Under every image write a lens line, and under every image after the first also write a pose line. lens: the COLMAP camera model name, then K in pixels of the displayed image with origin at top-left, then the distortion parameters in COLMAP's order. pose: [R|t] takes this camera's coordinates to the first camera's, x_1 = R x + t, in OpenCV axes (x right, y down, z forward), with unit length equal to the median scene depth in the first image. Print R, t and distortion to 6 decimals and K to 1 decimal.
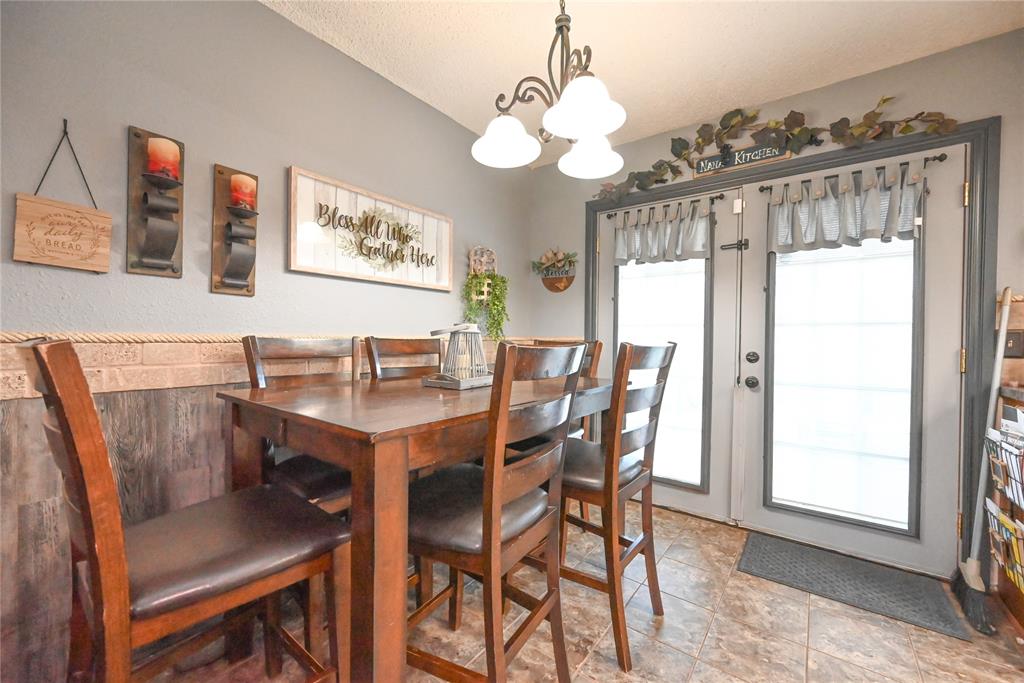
lens RADIAL K [[400.6, 0, 513.9], [0, 400.6, 340.5], [0, 0, 1]] dist [-0.000010, 0.000068]
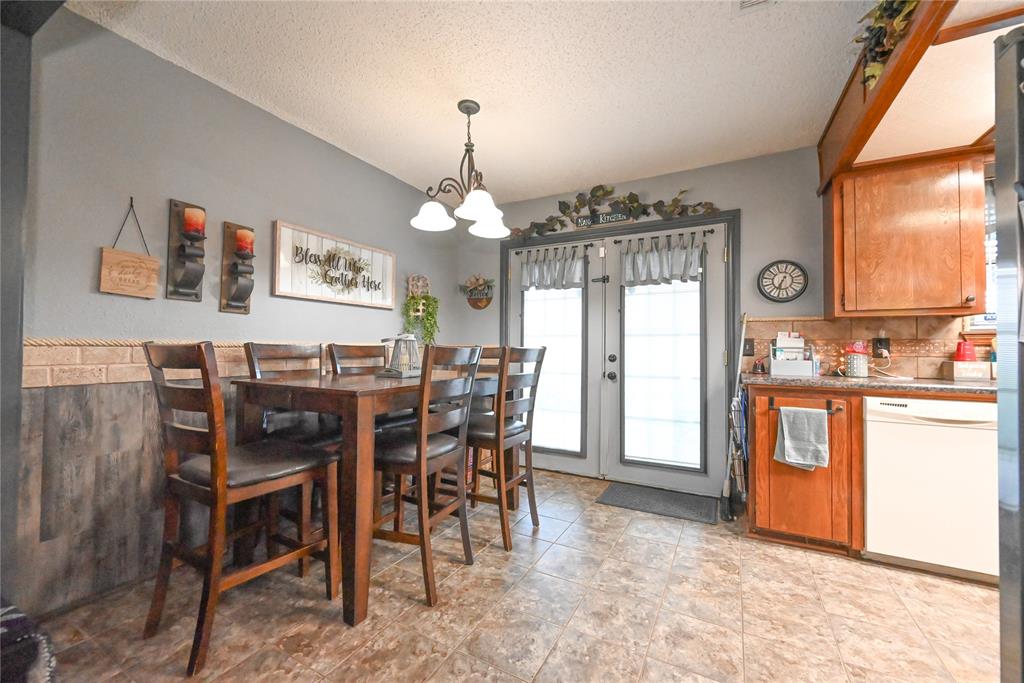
lens RADIAL K [[400.6, 0, 513.9], [0, 400.6, 340.5], [0, 0, 1]] dist [-0.000010, 0.000068]
pose [[0.988729, 0.000018, 0.149718, 0.042013], [0.003939, 0.999651, -0.026138, 0.017450], [-0.149666, 0.026433, 0.988383, -0.417326]]
